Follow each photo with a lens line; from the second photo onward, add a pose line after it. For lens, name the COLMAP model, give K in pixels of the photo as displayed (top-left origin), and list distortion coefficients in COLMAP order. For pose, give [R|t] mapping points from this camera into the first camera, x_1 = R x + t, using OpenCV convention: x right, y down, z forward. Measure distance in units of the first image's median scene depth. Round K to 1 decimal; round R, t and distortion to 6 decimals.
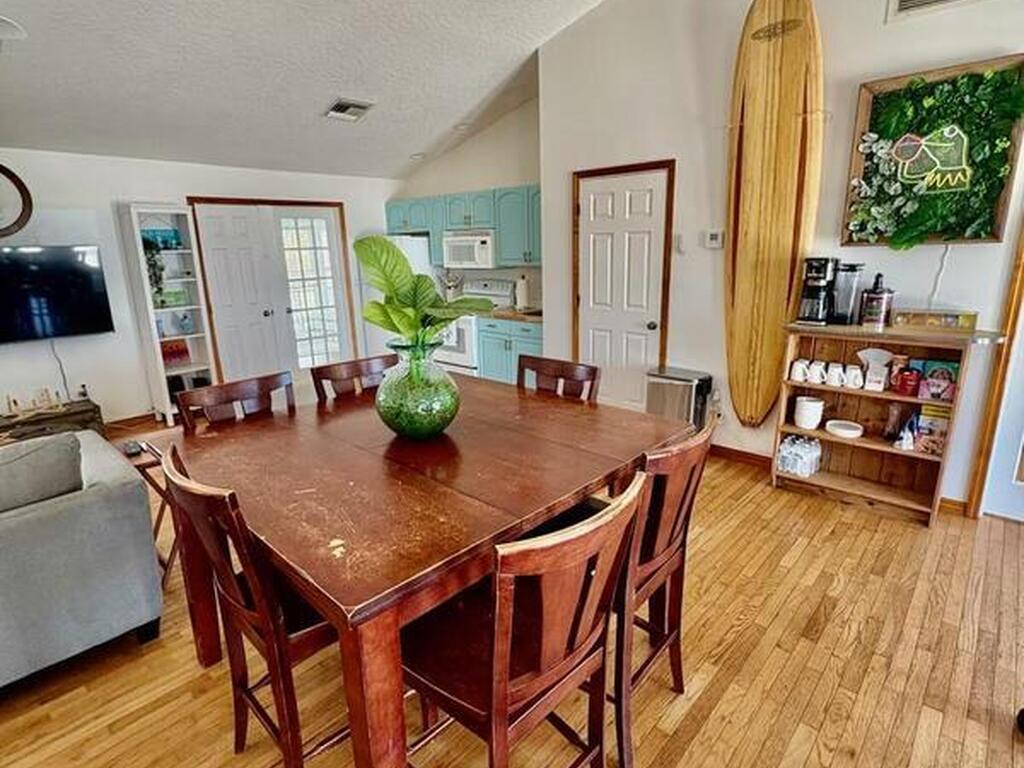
lens RADIAL K [[549.1, 0, 512.0], [0, 549.1, 384.0], [0, 0, 1]] dist [0.001887, -0.001216]
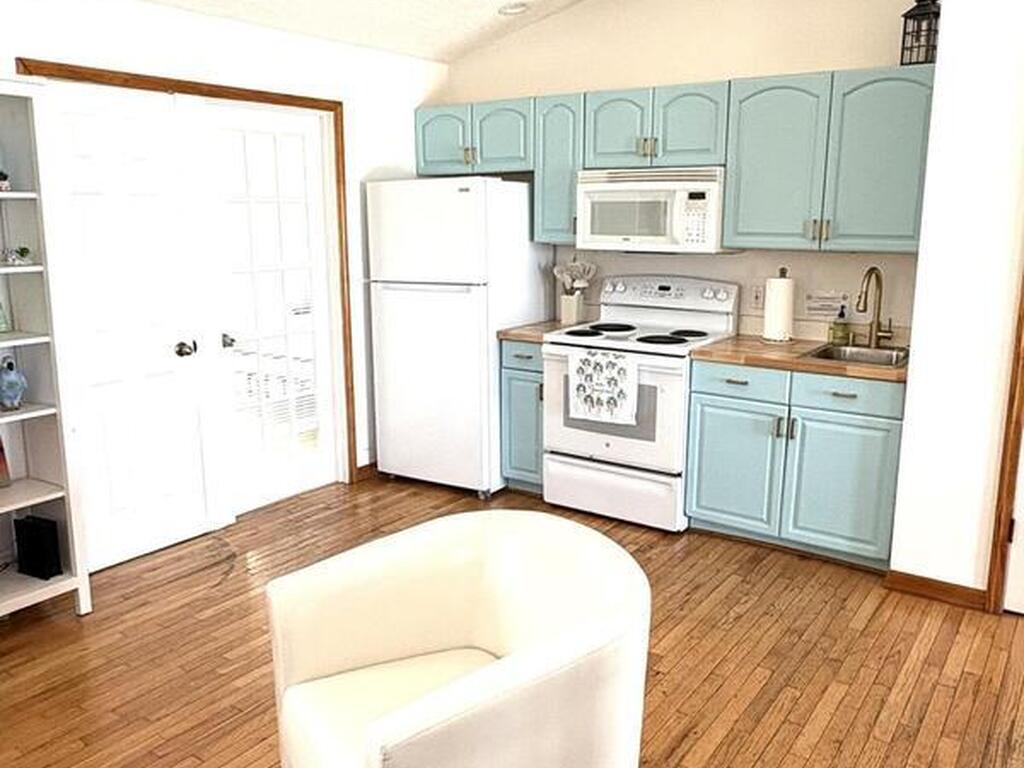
lens RADIAL K [[838.7, 0, 512.0], [0, 838.7, 384.0], [0, 0, 1]] dist [-0.001836, 0.001100]
pose [[0.990974, -0.002504, 0.134031, -0.290201], [0.009007, 0.998810, -0.047934, -0.070304], [-0.133752, 0.048709, 0.989817, 0.340416]]
